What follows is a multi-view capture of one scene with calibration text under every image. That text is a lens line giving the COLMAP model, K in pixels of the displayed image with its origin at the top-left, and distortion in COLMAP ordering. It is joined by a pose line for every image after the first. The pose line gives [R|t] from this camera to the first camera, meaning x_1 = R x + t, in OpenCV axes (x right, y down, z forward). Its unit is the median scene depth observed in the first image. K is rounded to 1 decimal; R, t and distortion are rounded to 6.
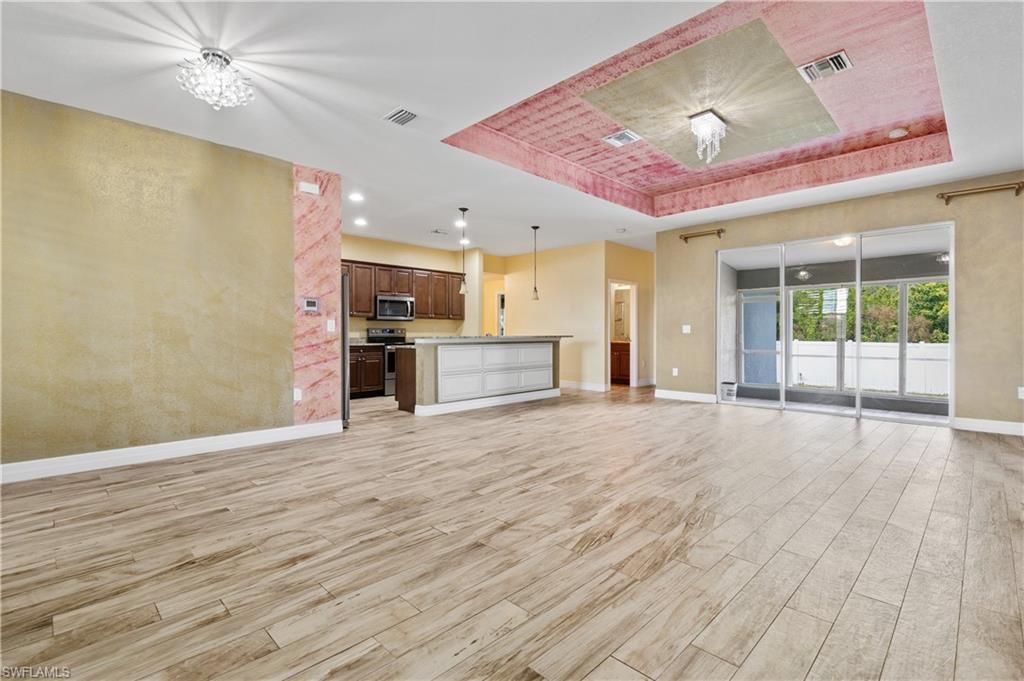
lens RADIAL K [[471.9, 0, 514.7], [0, 471.9, 336.8], [0, 0, 1]] dist [0.009695, -0.000882]
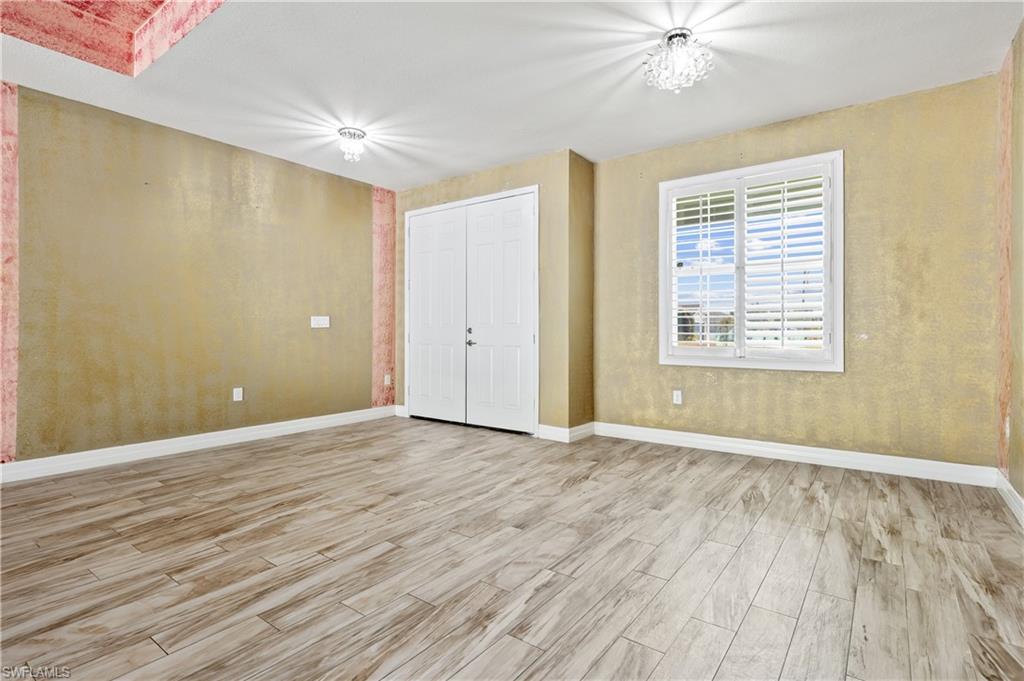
lens RADIAL K [[499.5, 0, 516.5], [0, 499.5, 333.8], [0, 0, 1]] dist [-0.006129, 0.001419]
pose [[-0.989317, -0.000140, -0.145781, -0.143437], [-0.001694, 0.999943, 0.010538, -0.008030], [0.145771, 0.010672, -0.989261, 1.652736]]
